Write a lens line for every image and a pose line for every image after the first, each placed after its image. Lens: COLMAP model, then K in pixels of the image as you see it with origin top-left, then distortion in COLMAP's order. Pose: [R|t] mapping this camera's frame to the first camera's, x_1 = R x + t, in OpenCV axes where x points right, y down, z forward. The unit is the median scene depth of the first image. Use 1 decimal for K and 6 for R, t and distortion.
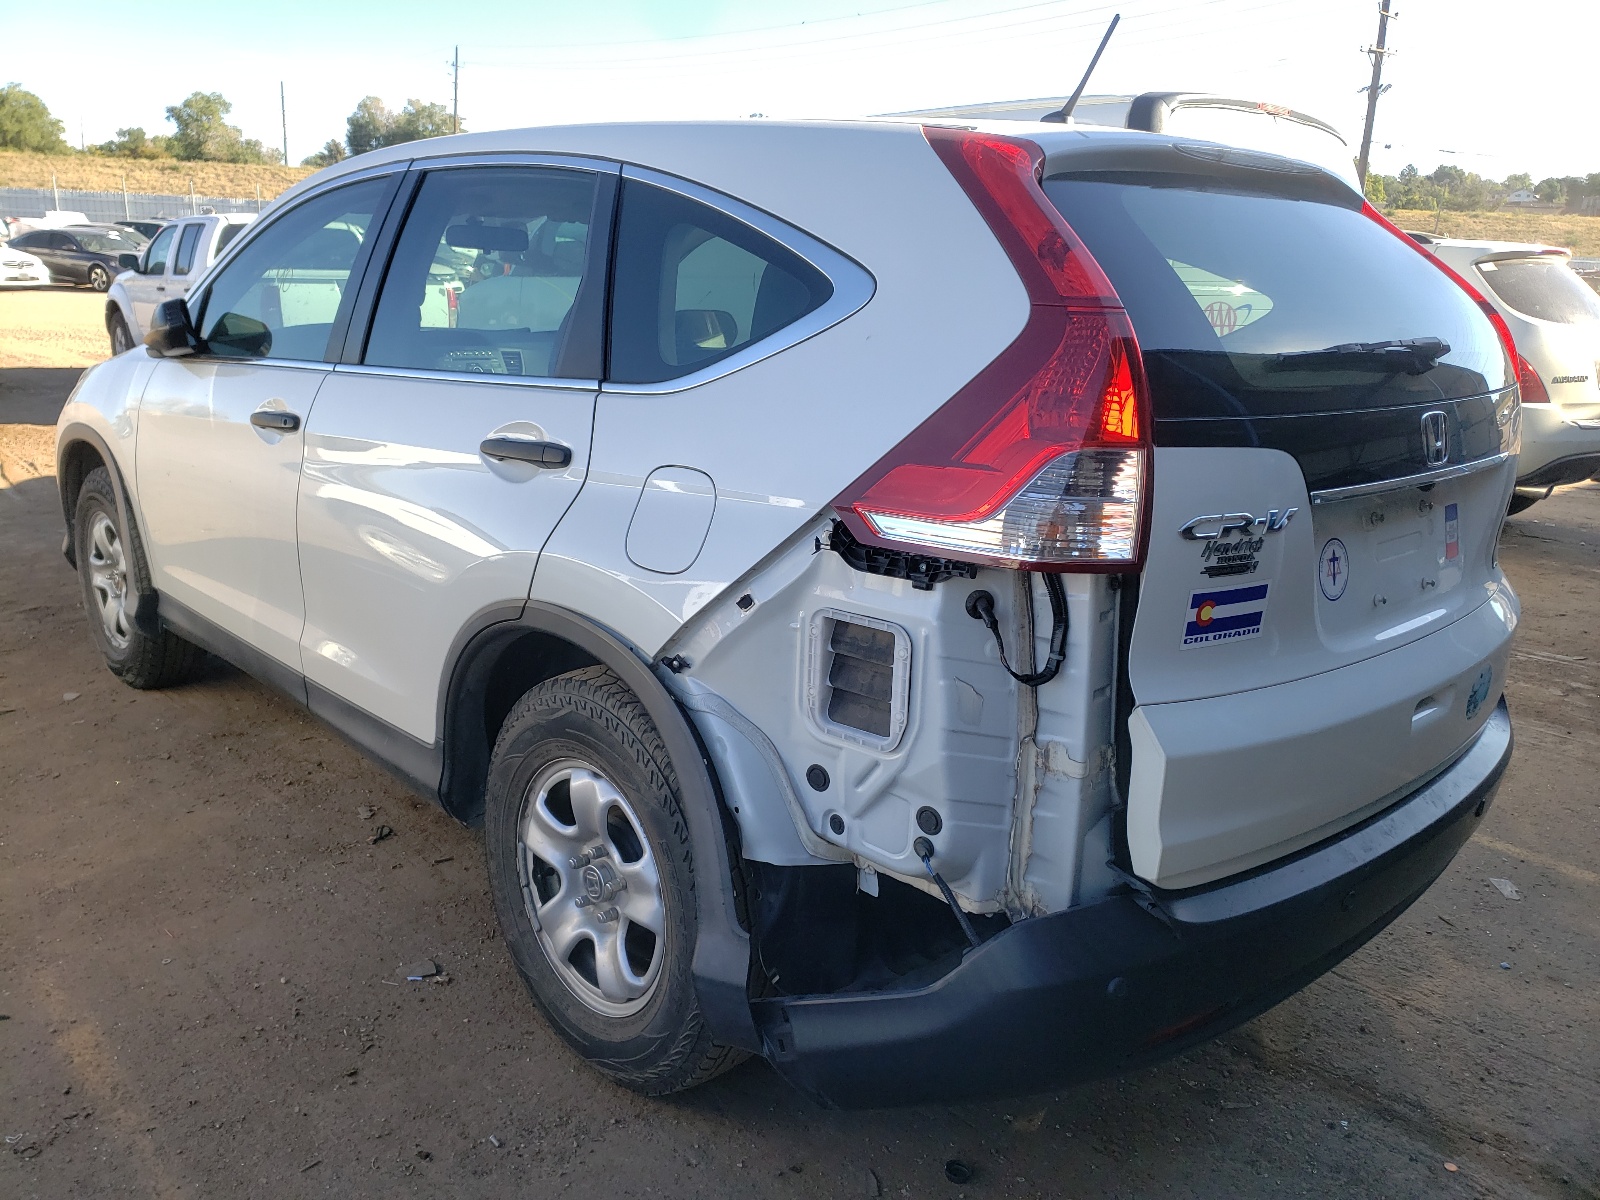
lens RADIAL K [[1210.9, 0, 799.9], [0, 1210.9, 545.0], [0, 0, 1]] dist [0.003908, -0.006320]
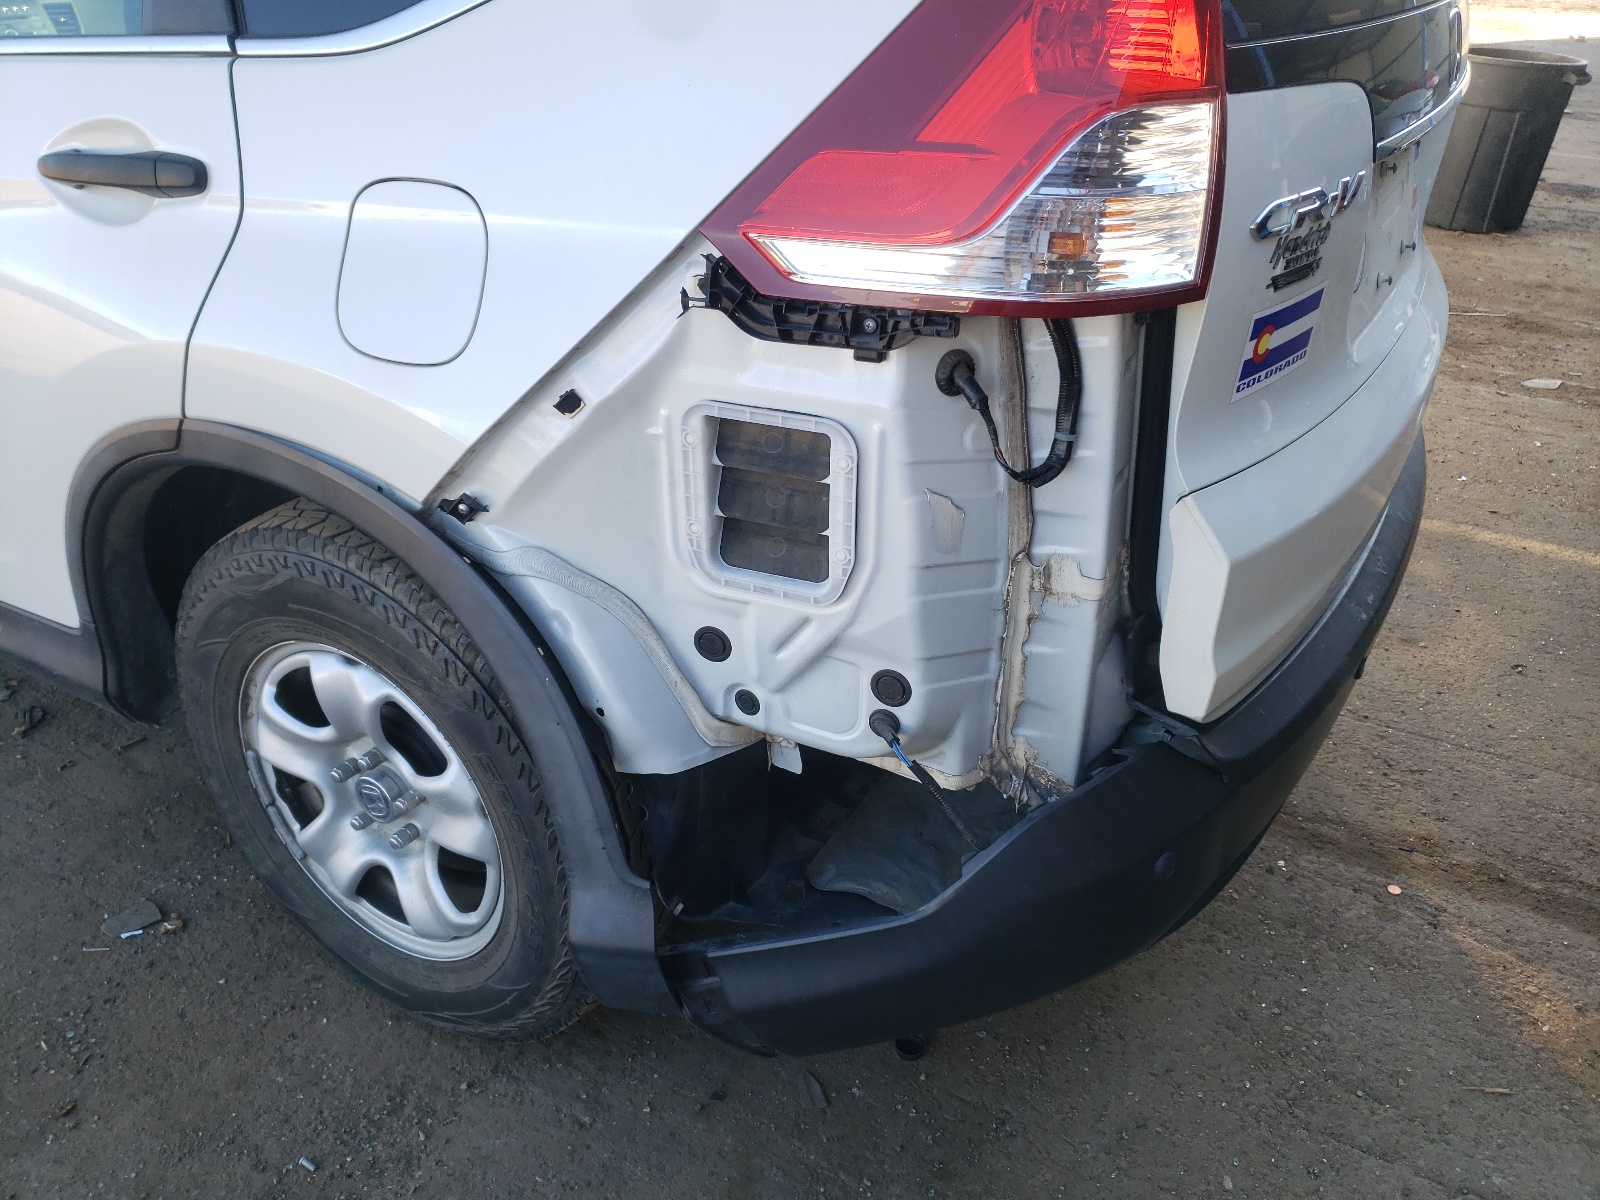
lens RADIAL K [[1210.9, 0, 799.9], [0, 1210.9, 545.0], [0, 0, 1]] dist [0.003908, -0.006320]
pose [[0.961006, -0.155865, 0.228417, -0.084046], [0.088349, 0.955783, 0.280489, -0.046810], [-0.262035, -0.249371, 0.932283, 0.372931]]
